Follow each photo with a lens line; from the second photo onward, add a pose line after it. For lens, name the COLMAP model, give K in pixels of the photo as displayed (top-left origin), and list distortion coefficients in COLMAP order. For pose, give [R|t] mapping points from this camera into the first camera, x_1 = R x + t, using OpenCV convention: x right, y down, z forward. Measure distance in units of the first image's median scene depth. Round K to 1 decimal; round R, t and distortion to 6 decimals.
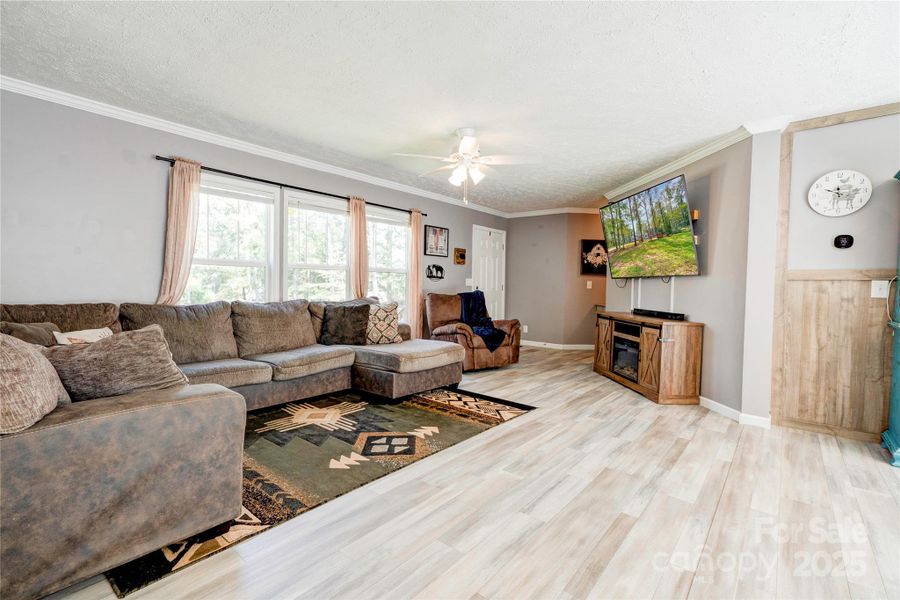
lens RADIAL K [[416.9, 0, 441.3], [0, 416.9, 296.6], [0, 0, 1]] dist [-0.003518, 0.010562]
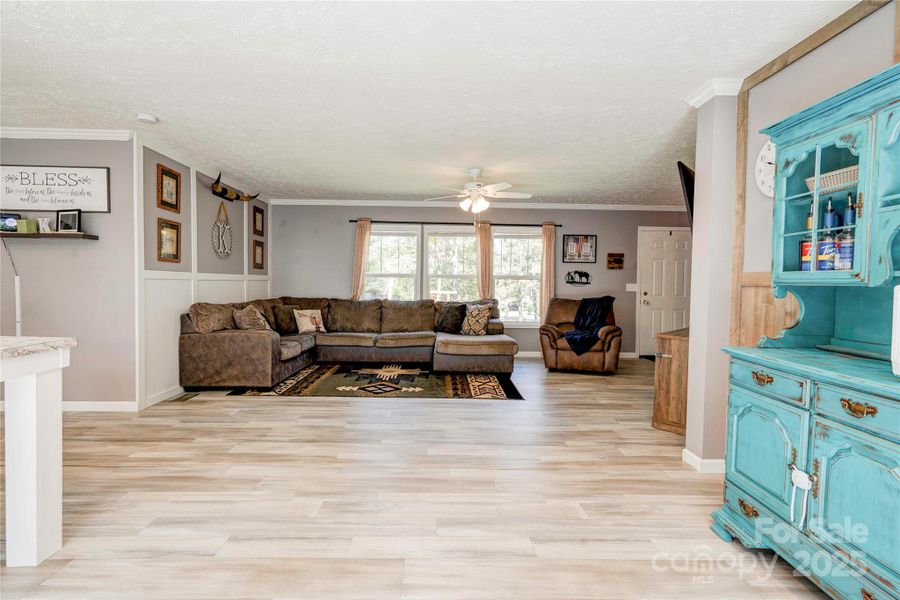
lens RADIAL K [[416.9, 0, 441.3], [0, 416.9, 296.6], [0, 0, 1]] dist [-0.003518, 0.010562]
pose [[0.653390, 0.017637, -0.756816, 0.940118], [-0.025744, 0.999668, 0.001071, -0.006914], [0.756584, 0.018784, 0.653627, 0.087544]]
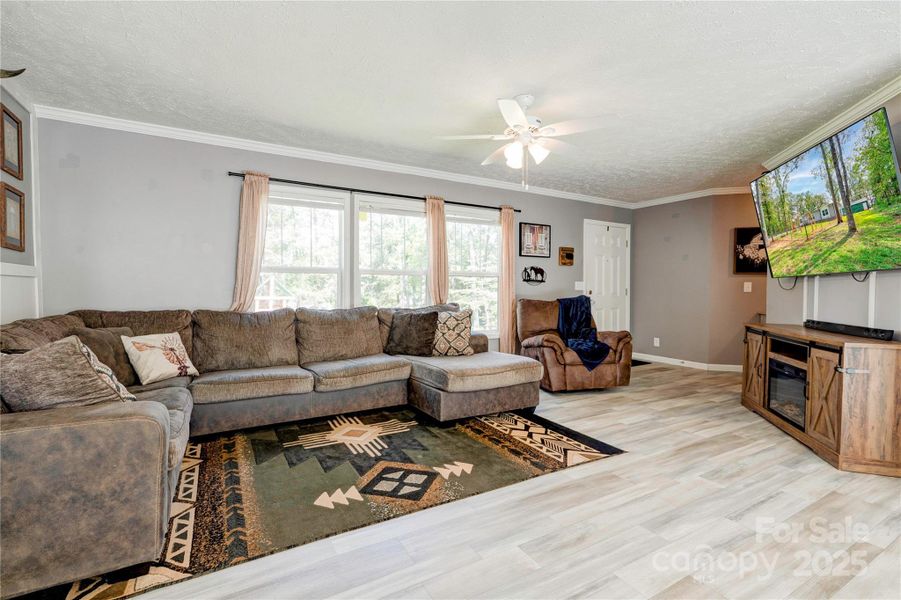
lens RADIAL K [[411.0, 0, 443.1], [0, 411.0, 298.7], [0, 0, 1]] dist [-0.001320, 0.009080]
pose [[0.937307, -0.004920, -0.348469, 0.183576], [0.002040, 0.999961, -0.008630, -0.002576], [0.348498, 0.007378, 0.937281, 0.194195]]
